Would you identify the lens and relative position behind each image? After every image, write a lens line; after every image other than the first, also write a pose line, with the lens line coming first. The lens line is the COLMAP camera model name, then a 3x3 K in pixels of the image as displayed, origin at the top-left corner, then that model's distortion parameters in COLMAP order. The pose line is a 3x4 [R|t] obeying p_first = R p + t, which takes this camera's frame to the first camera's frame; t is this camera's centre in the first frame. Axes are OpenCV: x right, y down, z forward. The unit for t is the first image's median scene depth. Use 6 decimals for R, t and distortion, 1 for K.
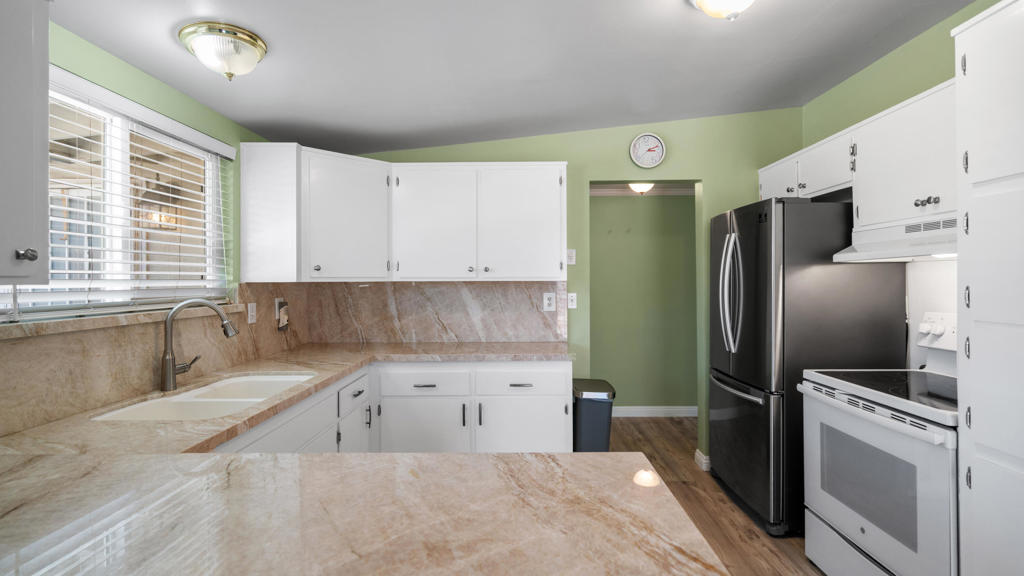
lens RADIAL K [[466.8, 0, 533.5], [0, 466.8, 279.4], [0, 0, 1]] dist [-0.007717, 0.003710]
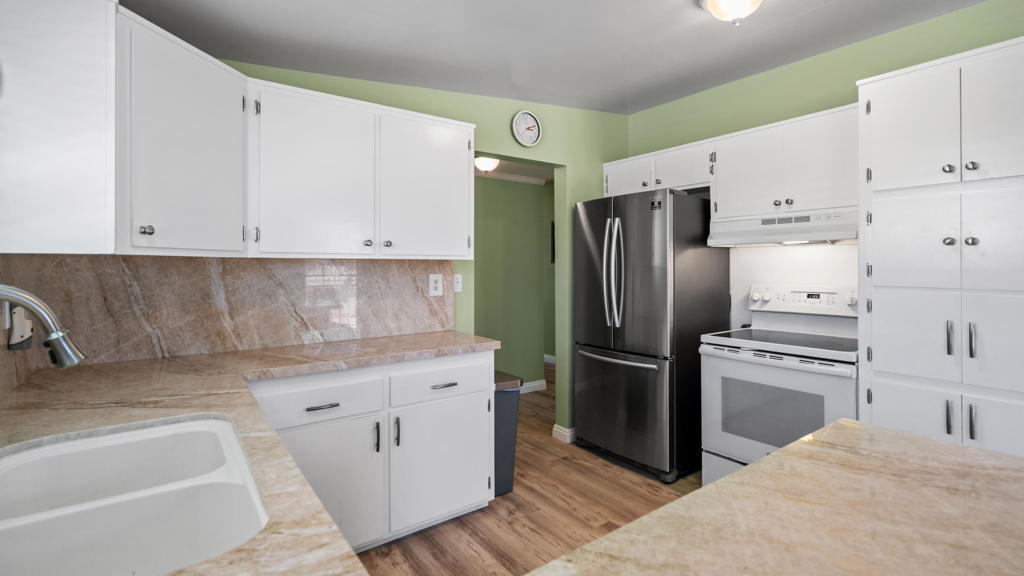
lens RADIAL K [[466.8, 0, 517.6], [0, 466.8, 263.5], [0, 0, 1]] dist [-0.007717, 0.003710]
pose [[0.800063, 0.007082, 0.599875, -0.419677], [-0.002987, 0.999965, -0.007820, 0.017661], [-0.599909, 0.004465, 0.800056, 0.266489]]
